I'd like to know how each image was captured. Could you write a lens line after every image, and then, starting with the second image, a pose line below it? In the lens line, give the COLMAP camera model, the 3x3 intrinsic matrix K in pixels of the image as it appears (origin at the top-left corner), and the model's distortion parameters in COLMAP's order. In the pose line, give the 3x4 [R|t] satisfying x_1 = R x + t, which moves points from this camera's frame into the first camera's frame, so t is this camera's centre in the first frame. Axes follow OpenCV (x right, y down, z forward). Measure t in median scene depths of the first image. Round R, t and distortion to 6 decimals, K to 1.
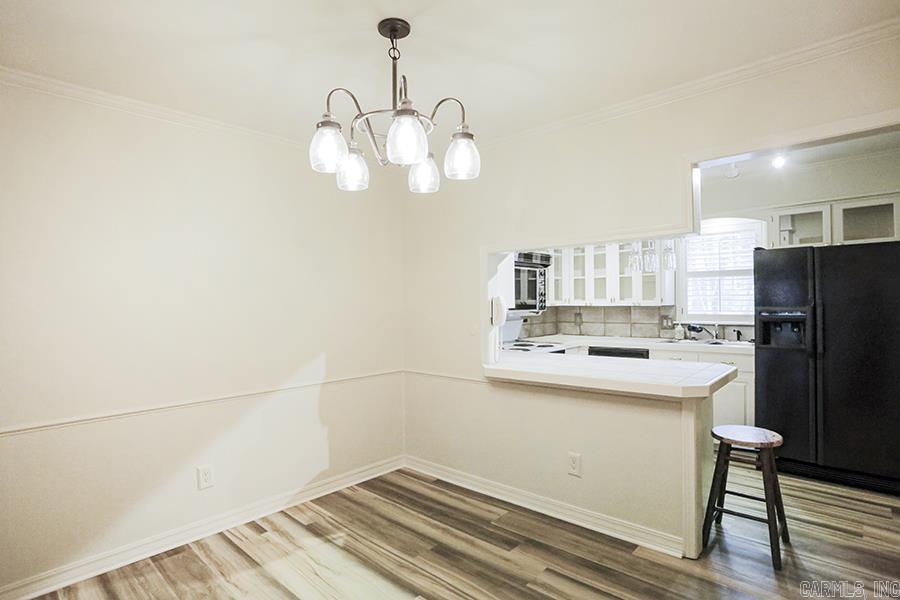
lens RADIAL K [[464.0, 0, 440.7], [0, 464.0, 301.8], [0, 0, 1]] dist [-0.058130, 0.021097]
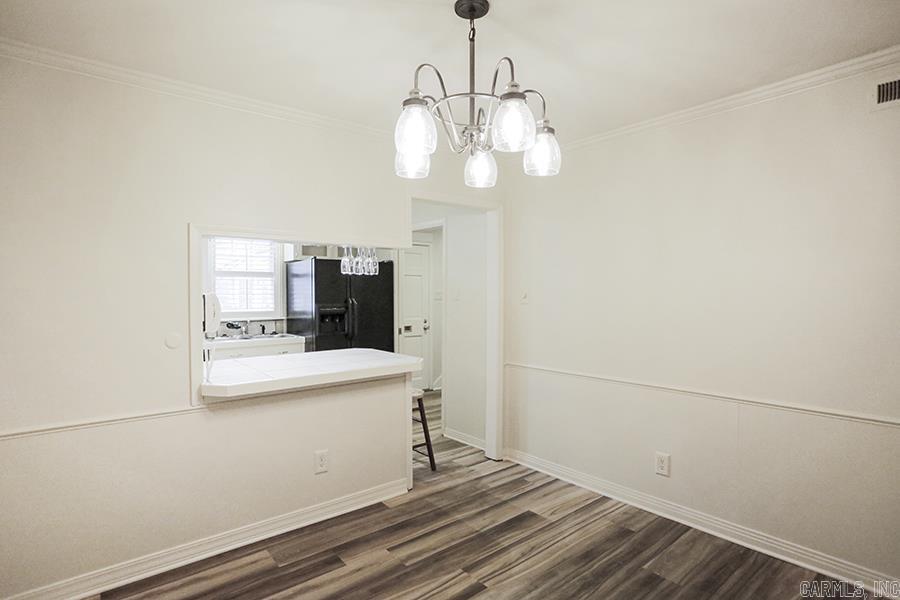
lens RADIAL K [[464.0, 0, 440.7], [0, 464.0, 301.8], [0, 0, 1]] dist [-0.058130, 0.021097]
pose [[0.140064, -0.007380, 0.990115, -0.683874], [0.005006, 0.999965, 0.006746, -0.001482], [-0.990130, 0.004011, 0.140096, 0.615012]]
